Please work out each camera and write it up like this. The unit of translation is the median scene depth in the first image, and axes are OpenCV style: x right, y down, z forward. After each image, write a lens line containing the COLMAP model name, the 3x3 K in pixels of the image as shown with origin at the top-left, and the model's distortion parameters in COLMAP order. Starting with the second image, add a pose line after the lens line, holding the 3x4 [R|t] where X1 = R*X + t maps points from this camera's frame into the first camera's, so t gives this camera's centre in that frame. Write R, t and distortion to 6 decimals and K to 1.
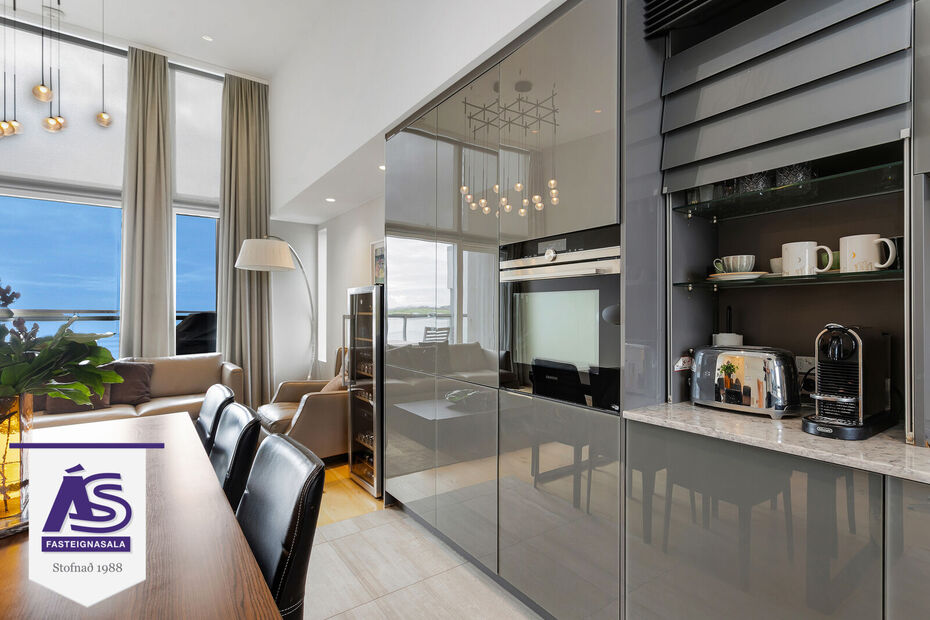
lens RADIAL K [[452.1, 0, 465.0], [0, 452.1, 310.0], [0, 0, 1]] dist [-0.000100, -0.000008]
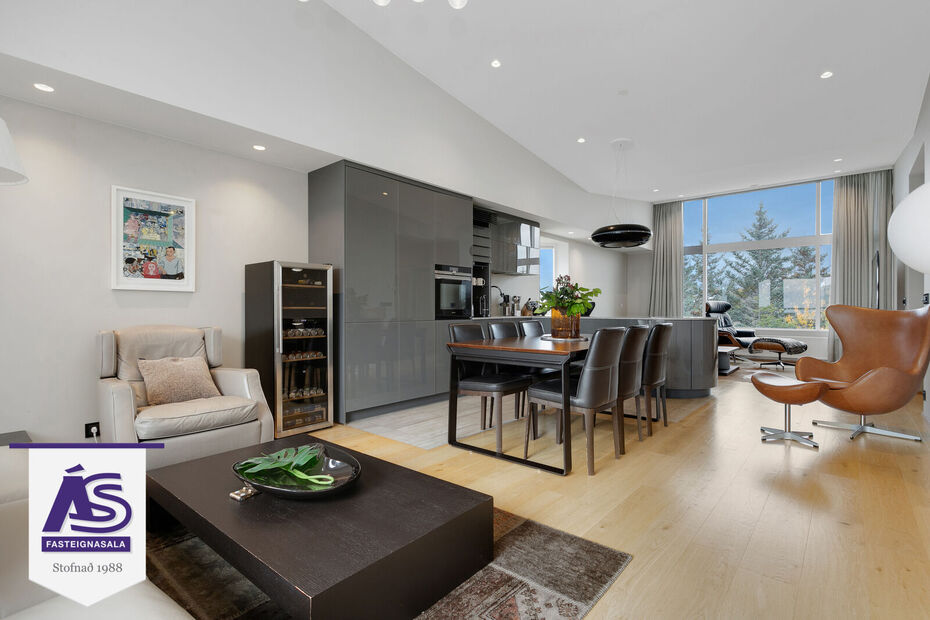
lens RADIAL K [[452.1, 0, 465.0], [0, 452.1, 310.0], [0, 0, 1]] dist [-0.000100, -0.000008]
pose [[-0.259749, -0.004033, 0.965668, -1.509979], [-0.005734, 0.999980, 0.002634, 0.063833], [-0.965659, -0.004853, -0.259767, 0.971489]]
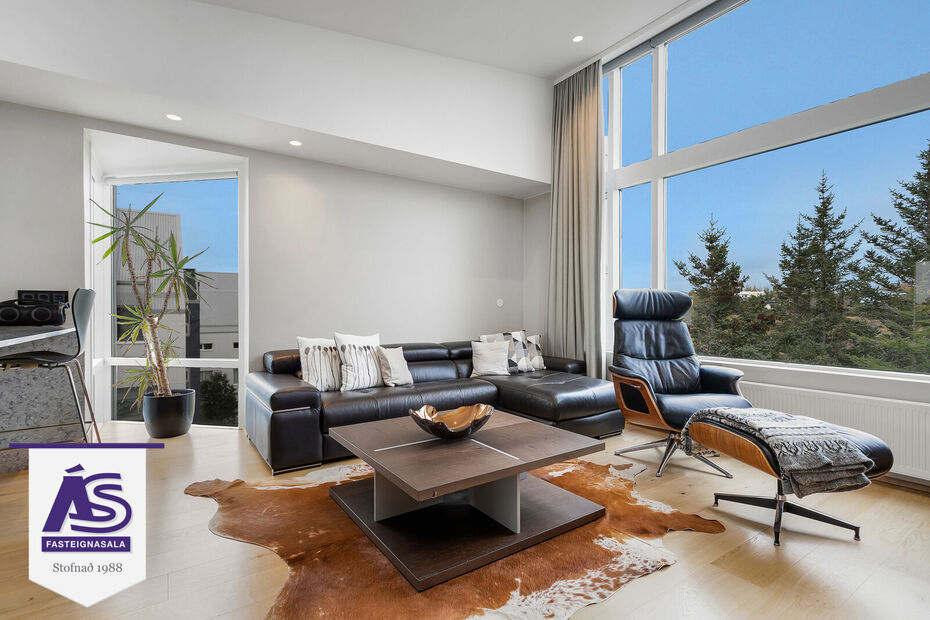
lens RADIAL K [[437.3, 0, 465.0], [0, 437.3, 310.0], [0, 0, 1]] dist [0.000704, 0.000117]
pose [[0.019650, -0.005727, 0.999791, -1.319215], [-0.008192, 0.999949, 0.005889, 0.062410], [-0.999773, -0.008306, 0.019602, 0.695465]]
